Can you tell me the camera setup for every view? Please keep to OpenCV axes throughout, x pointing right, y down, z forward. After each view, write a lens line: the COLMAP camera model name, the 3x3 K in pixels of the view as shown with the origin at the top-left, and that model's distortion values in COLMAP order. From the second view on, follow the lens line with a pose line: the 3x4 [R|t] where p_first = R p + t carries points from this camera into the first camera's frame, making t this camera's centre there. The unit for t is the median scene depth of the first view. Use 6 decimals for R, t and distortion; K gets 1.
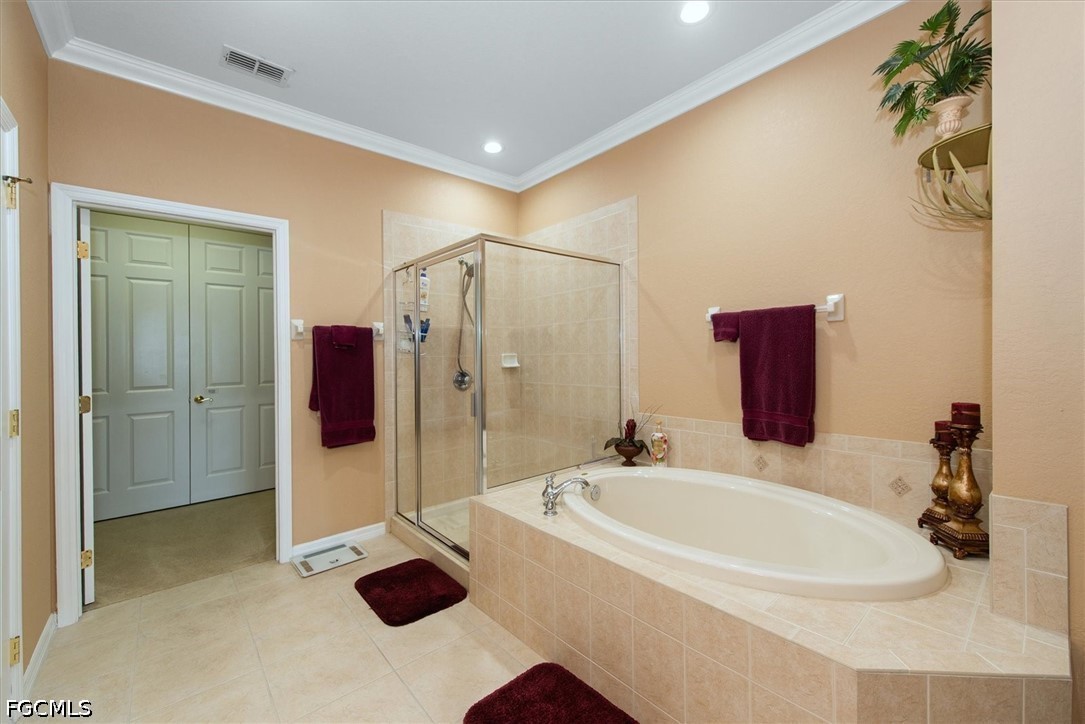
lens RADIAL K [[433.9, 0, 537.0], [0, 433.9, 348.2], [0, 0, 1]] dist [0.004036, -0.000104]
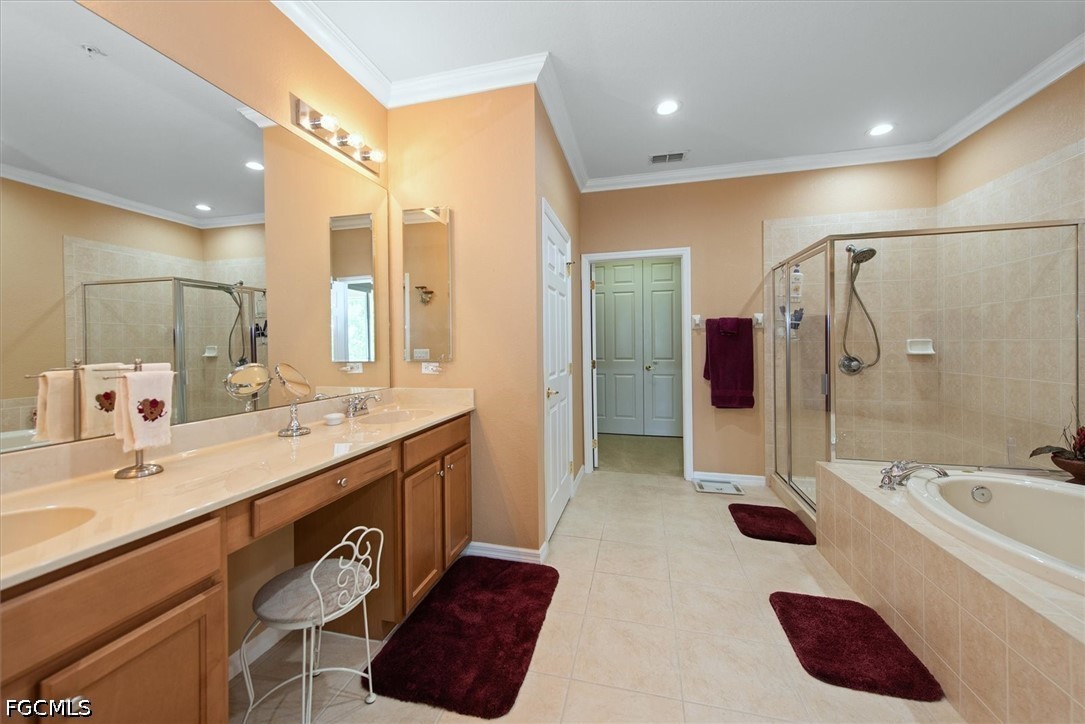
lens RADIAL K [[433.9, 0, 537.0], [0, 433.9, 348.2], [0, 0, 1]] dist [0.004036, -0.000104]
pose [[0.581110, 0.024491, -0.813456, 0.300652], [0.008865, 0.999297, 0.036420, -0.012457], [0.813777, -0.028375, 0.580485, -0.252629]]
